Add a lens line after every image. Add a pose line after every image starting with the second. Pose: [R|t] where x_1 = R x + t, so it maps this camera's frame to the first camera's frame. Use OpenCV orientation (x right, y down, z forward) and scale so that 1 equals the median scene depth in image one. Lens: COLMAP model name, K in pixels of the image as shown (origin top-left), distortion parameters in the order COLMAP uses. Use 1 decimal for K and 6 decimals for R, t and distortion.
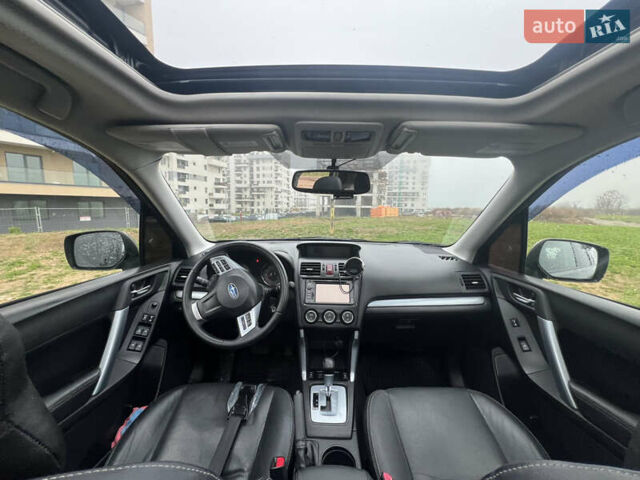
lens RADIAL K [[256.7, 0, 320.0], [0, 256.7, 240.0], [0, 0, 1]] dist [-0.003704, 0.000302]
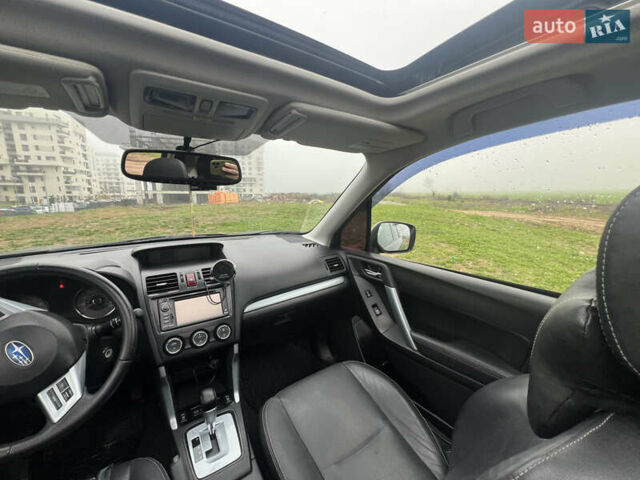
lens RADIAL K [[256.7, 0, 320.0], [0, 256.7, 240.0], [0, 0, 1]] dist [-0.003704, 0.000302]
pose [[0.824231, -0.109926, 0.555482, -0.063218], [0.078787, 0.993697, 0.079740, -0.038934], [-0.560746, -0.021960, 0.827697, 0.132767]]
